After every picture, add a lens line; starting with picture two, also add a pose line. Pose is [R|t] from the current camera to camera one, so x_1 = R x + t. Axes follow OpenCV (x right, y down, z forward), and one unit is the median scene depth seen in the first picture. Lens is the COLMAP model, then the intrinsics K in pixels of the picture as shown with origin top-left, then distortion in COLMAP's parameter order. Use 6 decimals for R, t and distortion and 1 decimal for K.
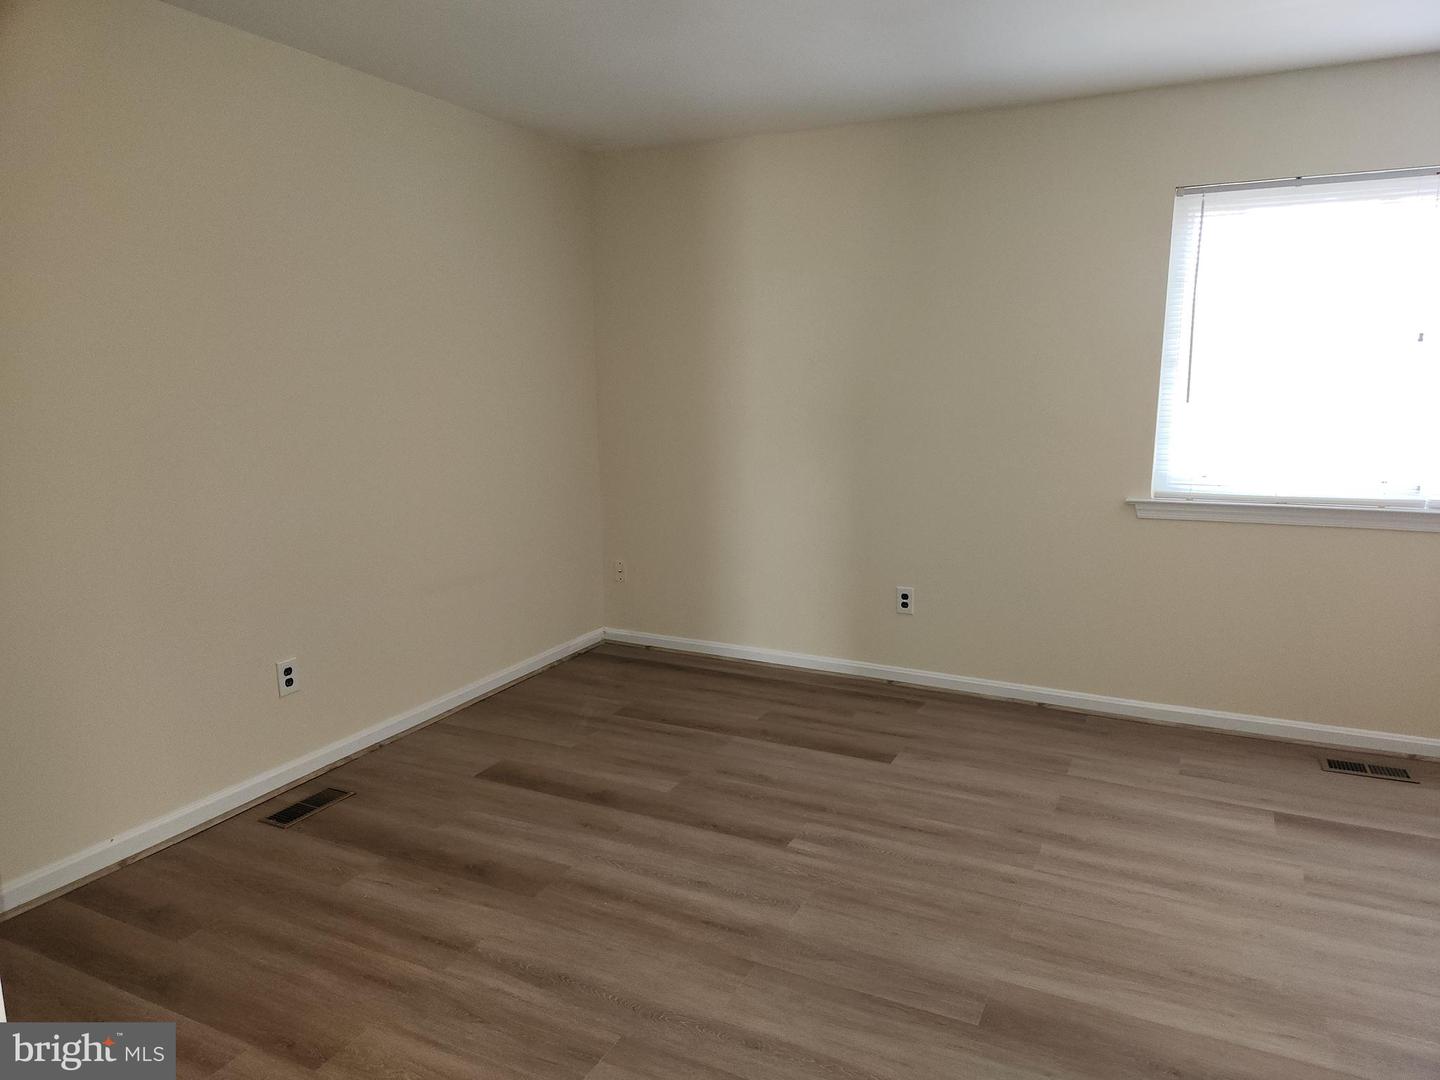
lens RADIAL K [[957.0, 0, 719.7], [0, 957.0, 525.1], [0, 0, 1]] dist [0.101010, -0.100052]
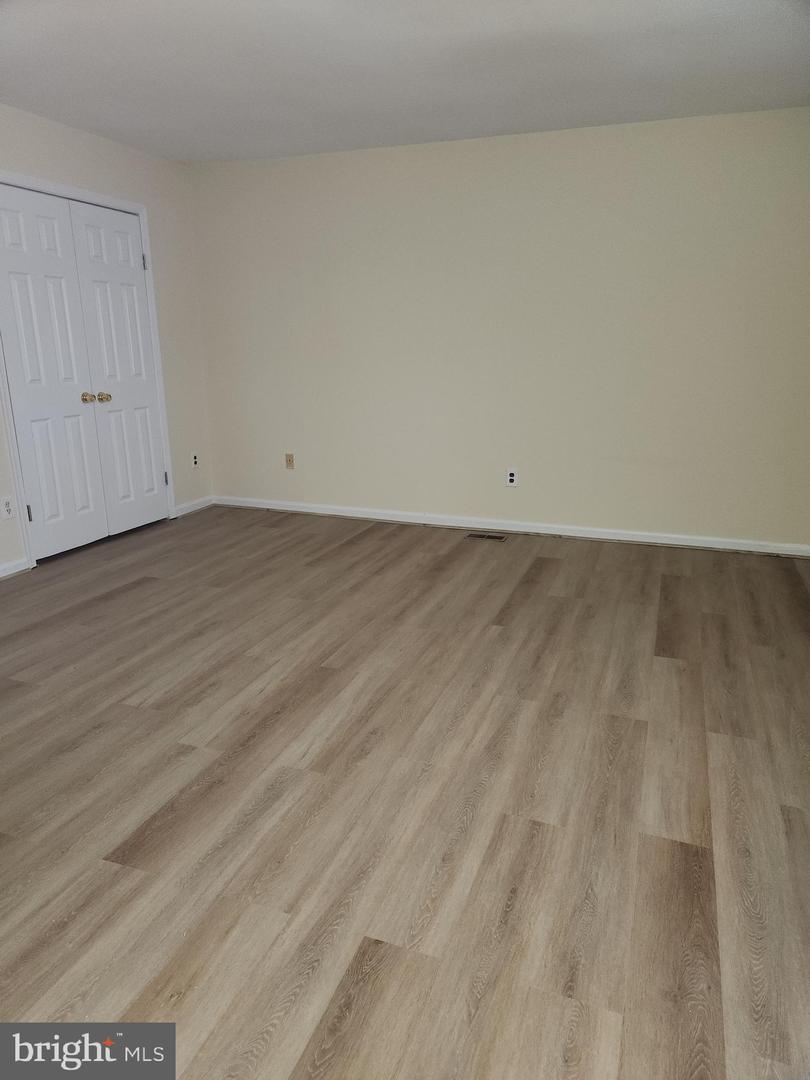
lens RADIAL K [[717.8, 0, 407.5], [0, 717.8, 550.9], [0, 0, 1]] dist [0.101010, -0.100052]
pose [[0.102525, 0.280750, -0.954289, 1.130422], [-0.159023, 0.951632, 0.262883, -0.063023], [0.981937, 0.124801, 0.142212, 0.692989]]
